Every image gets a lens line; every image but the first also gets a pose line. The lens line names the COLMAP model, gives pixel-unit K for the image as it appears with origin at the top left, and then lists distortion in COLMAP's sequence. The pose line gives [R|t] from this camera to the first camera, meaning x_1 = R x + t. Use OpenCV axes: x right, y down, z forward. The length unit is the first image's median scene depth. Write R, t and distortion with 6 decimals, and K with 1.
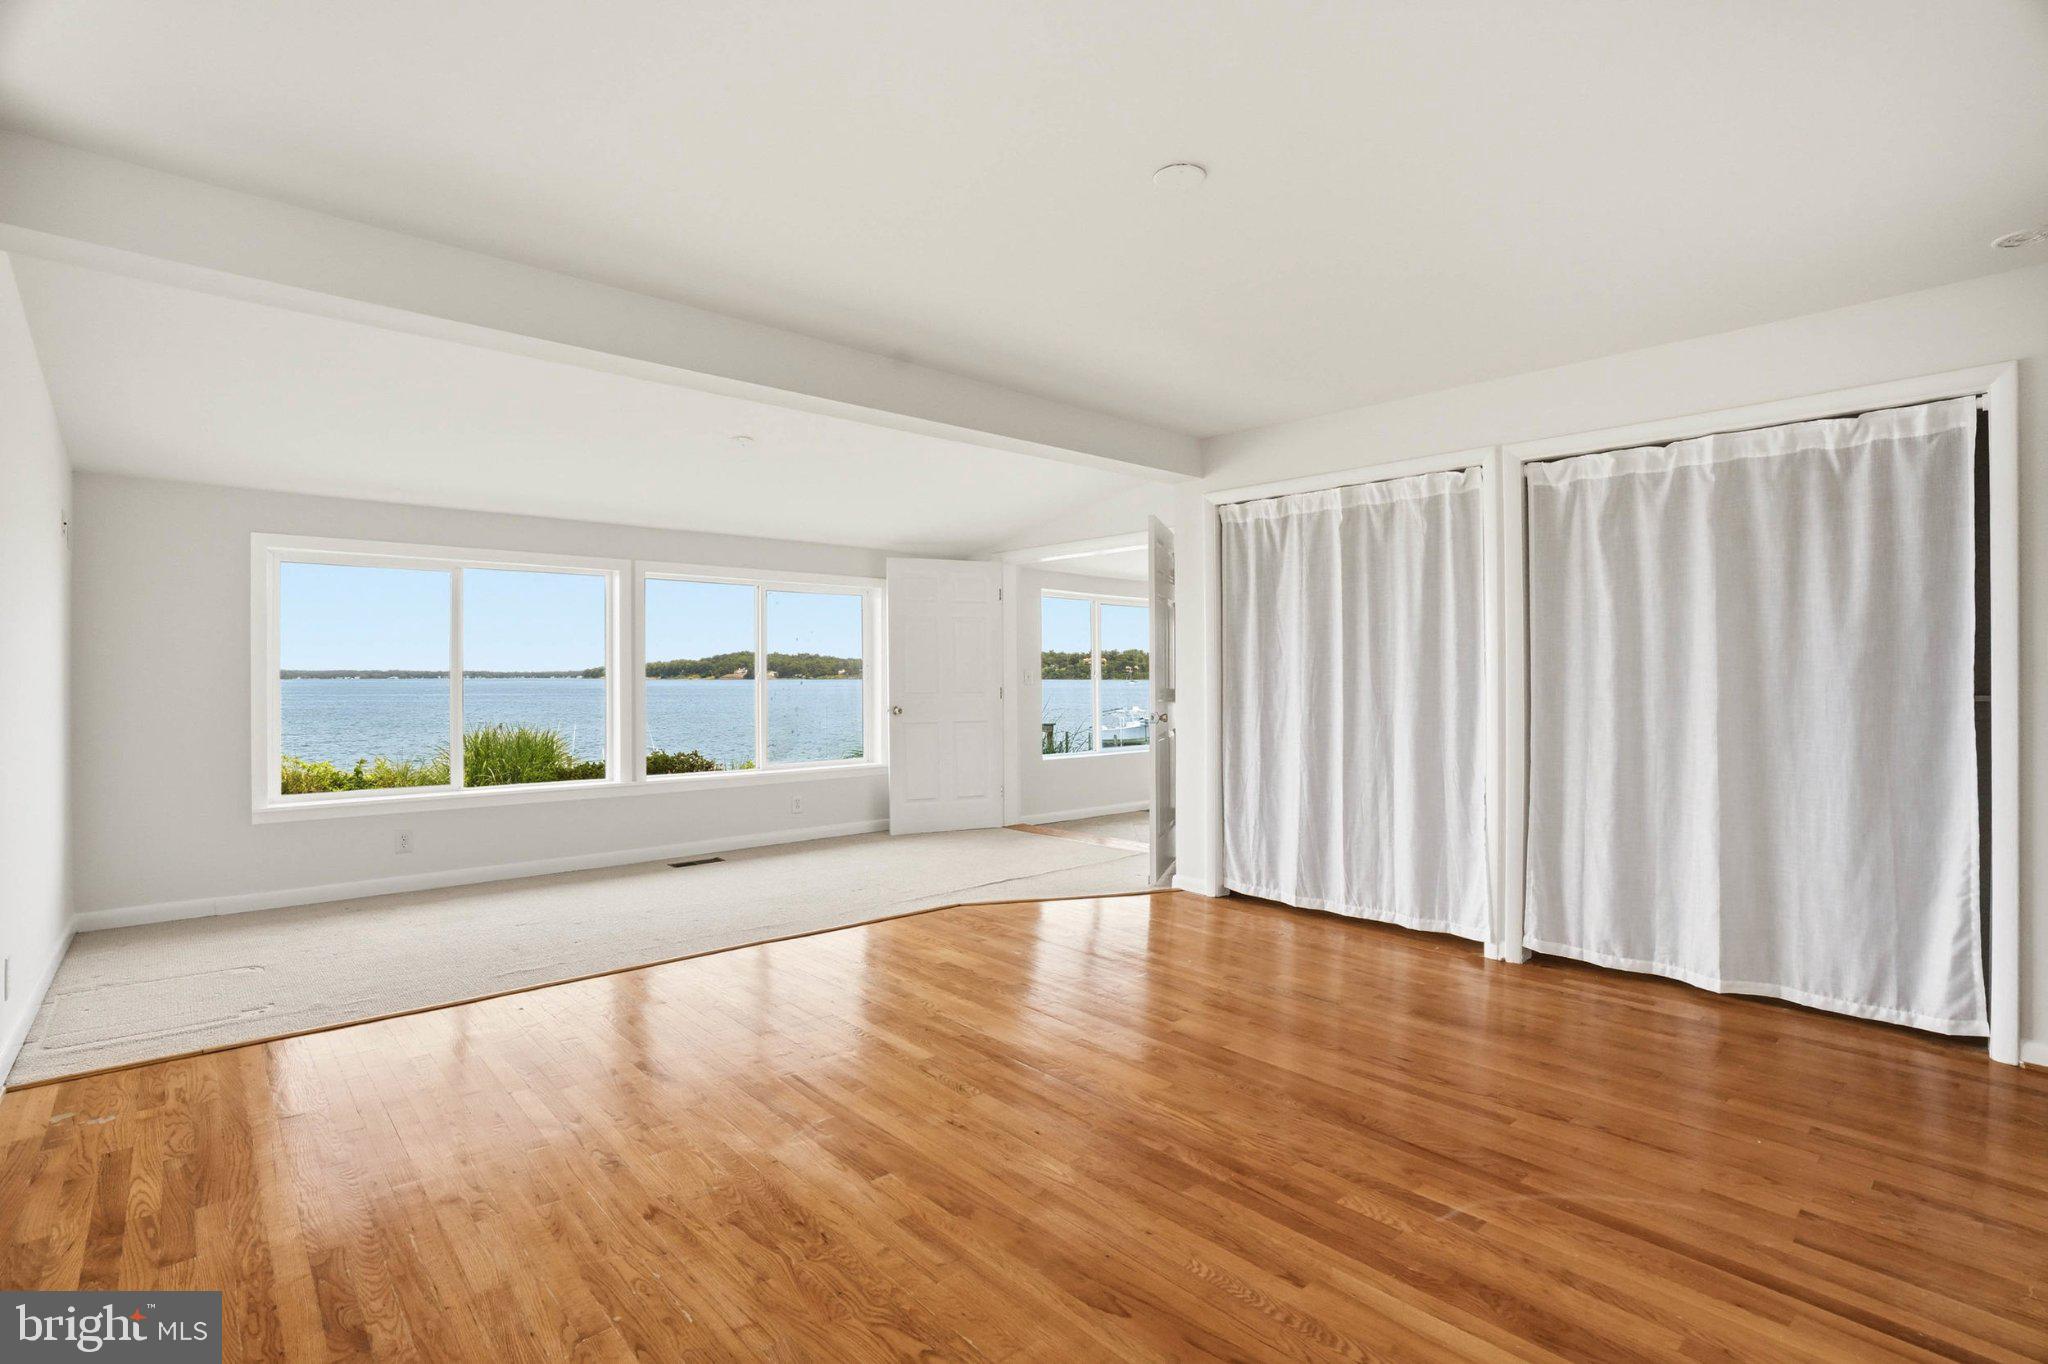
lens RADIAL K [[973.6, 0, 1052.3], [0, 973.6, 668.5], [0, 0, 1]] dist [-0.019499, -0.000512]
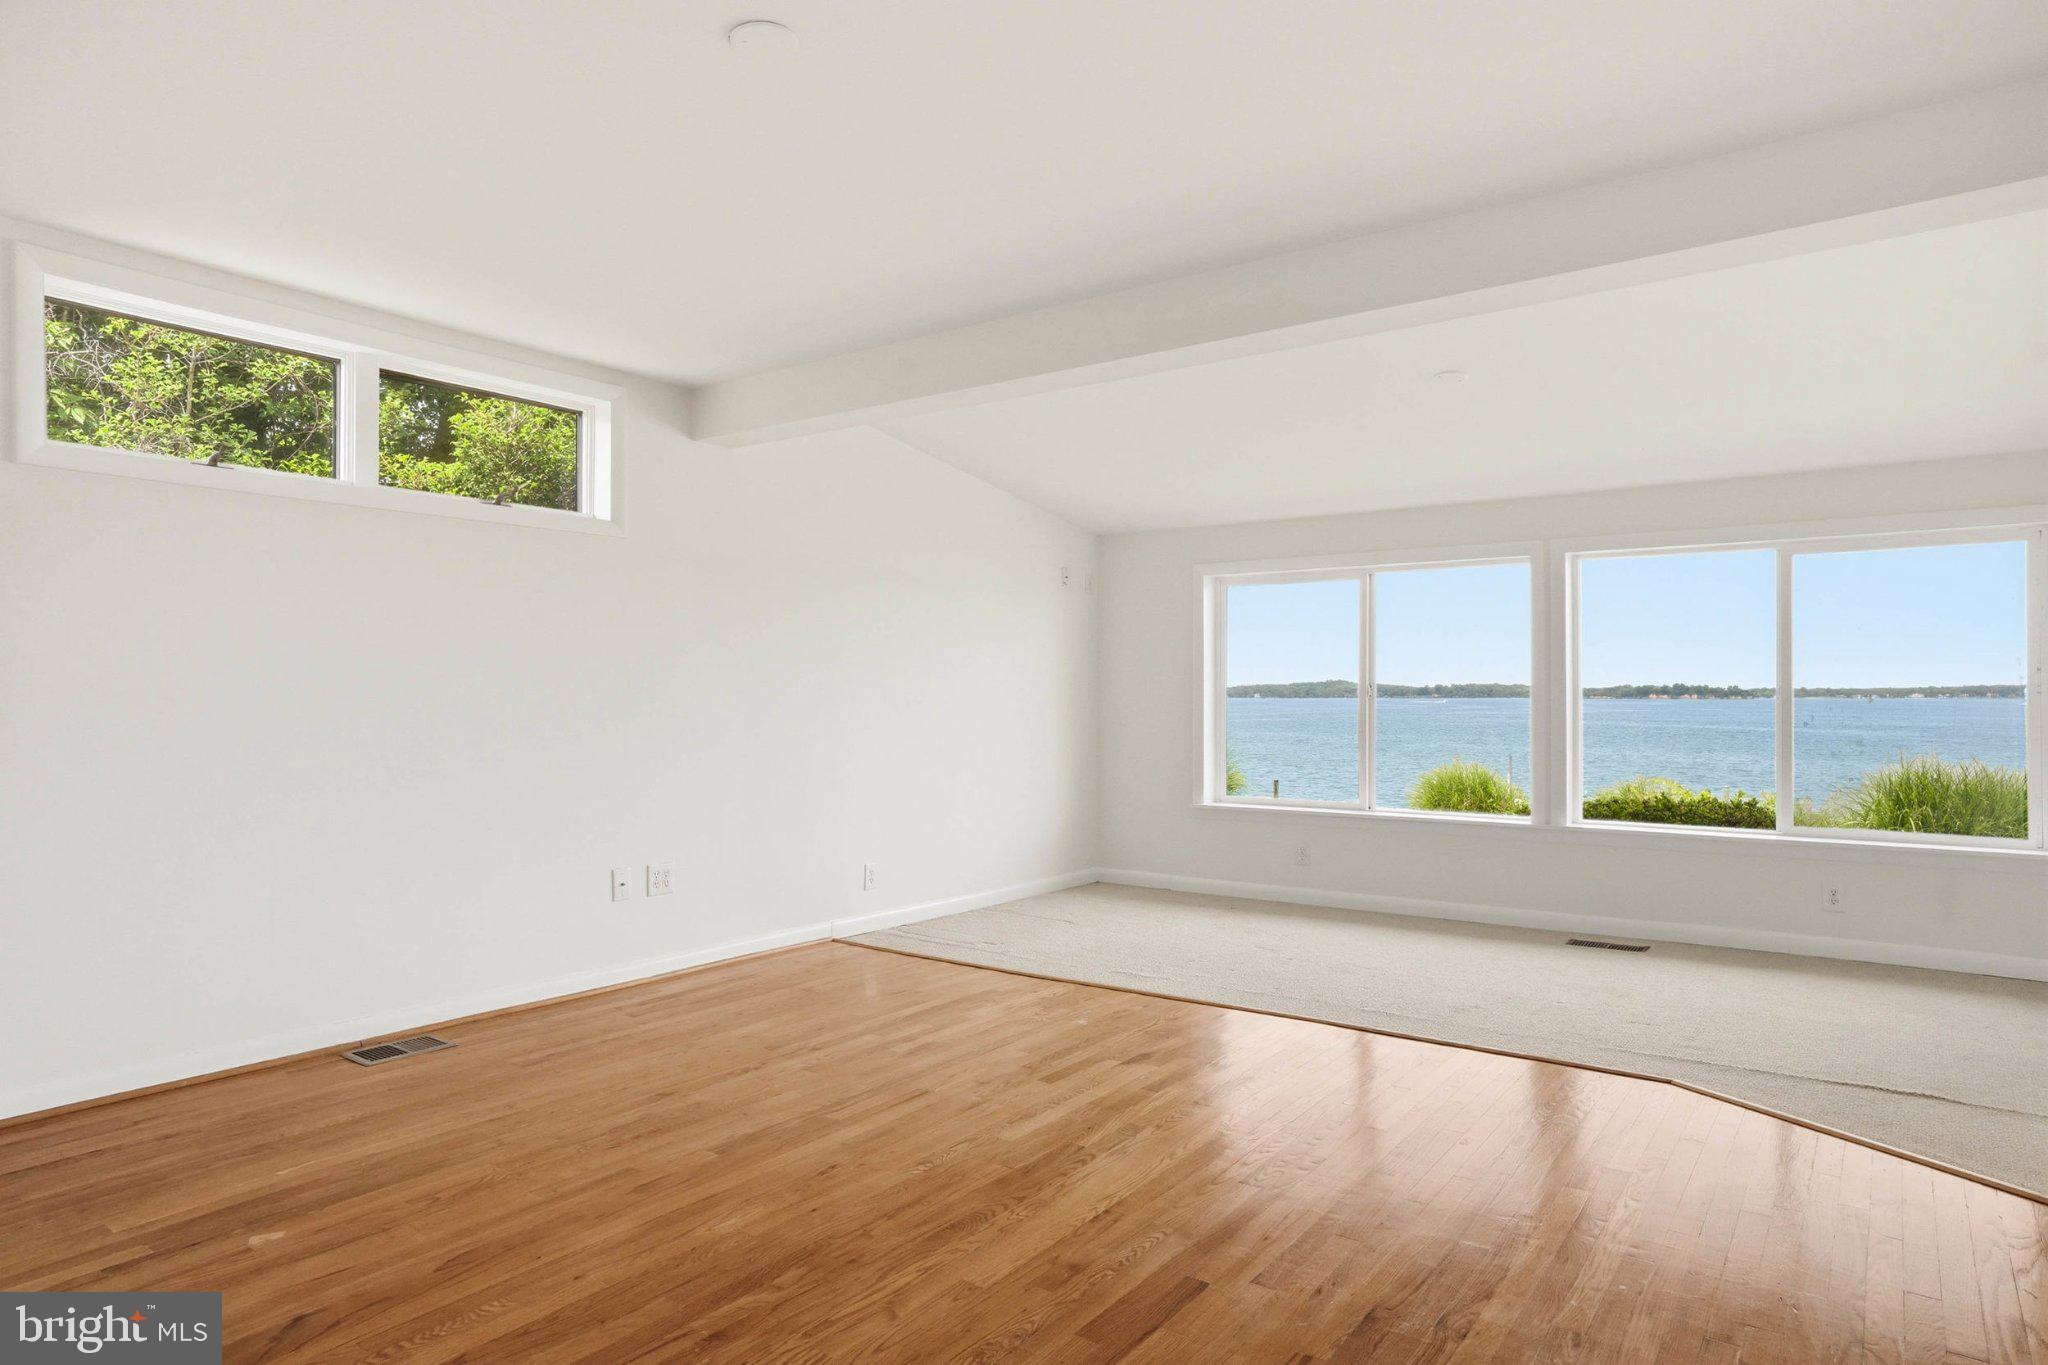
lens RADIAL K [[1190.8, 0, 1016.9], [0, 1190.8, 692.9], [0, 0, 1]] dist [-0.016562, 0.008685]
pose [[0.193179, 0.004655, -0.981153, 0.801329], [0.002084, 0.999985, 0.005154, 0.007655], [0.981161, -0.003040, 0.193166, 0.736758]]
